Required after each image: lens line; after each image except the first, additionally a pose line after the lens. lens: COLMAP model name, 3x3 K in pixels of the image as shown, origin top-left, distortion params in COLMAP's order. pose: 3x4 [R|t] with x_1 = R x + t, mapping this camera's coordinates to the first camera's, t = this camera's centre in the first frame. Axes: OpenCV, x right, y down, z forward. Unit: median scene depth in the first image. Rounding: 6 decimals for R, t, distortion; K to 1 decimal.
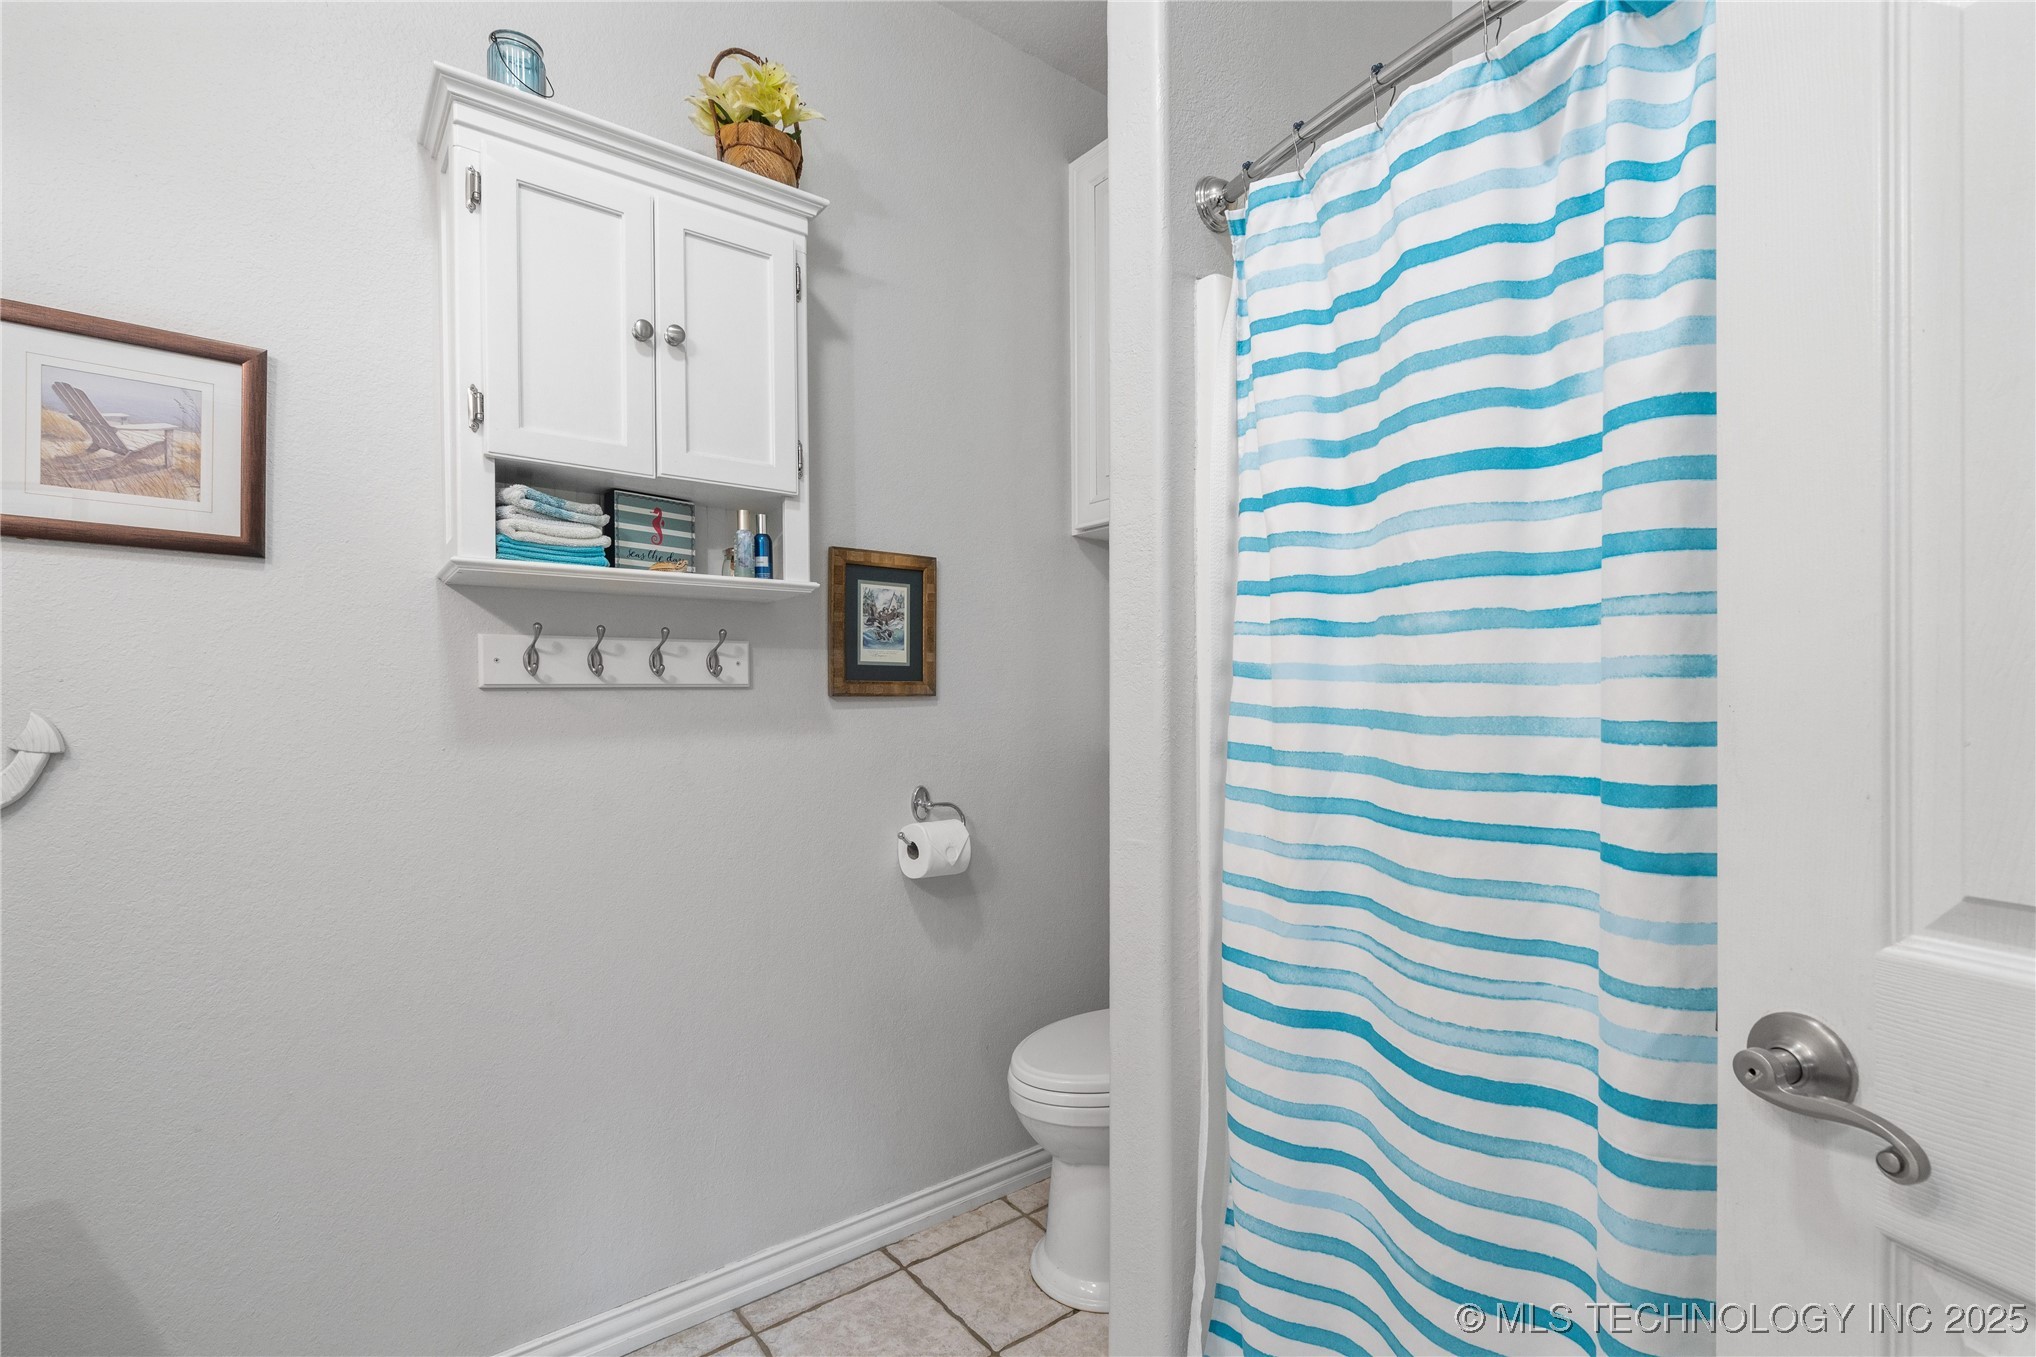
lens RADIAL K [[923.2, 0, 1025.7], [0, 923.2, 704.2], [0, 0, 1]] dist [-0.007257, 0.002069]
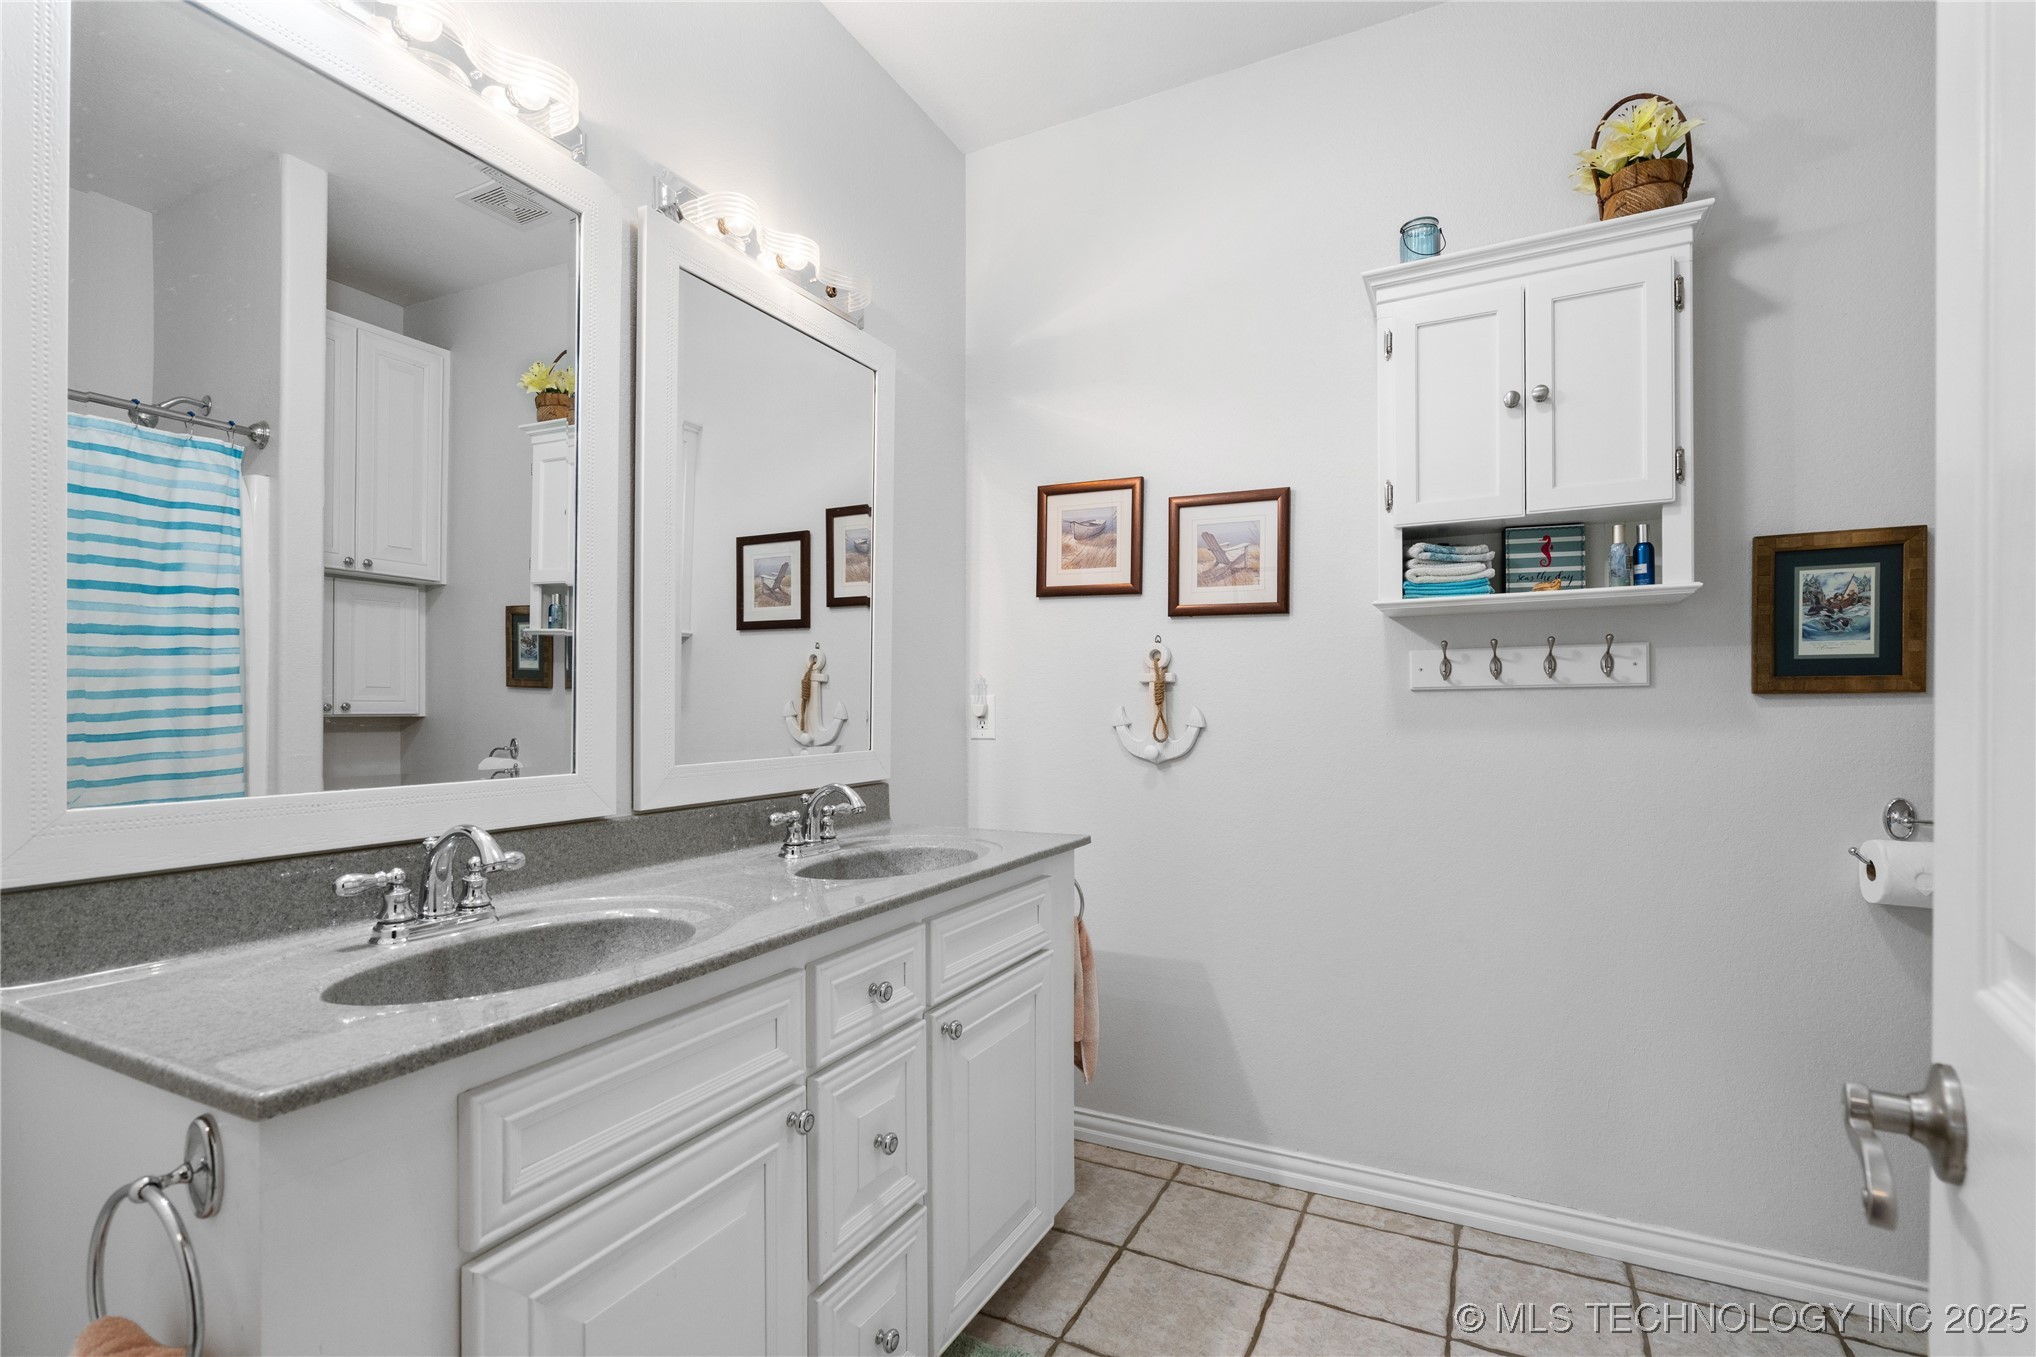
lens RADIAL K [[923.2, 0, 1017.2], [0, 923.2, 692.3], [0, 0, 1]] dist [-0.007257, 0.002069]
pose [[0.410017, -0.010435, -0.912018, 0.392725], [-0.001352, 0.999926, -0.012049, 0.002955], [0.912077, 0.006173, 0.409973, -0.099536]]
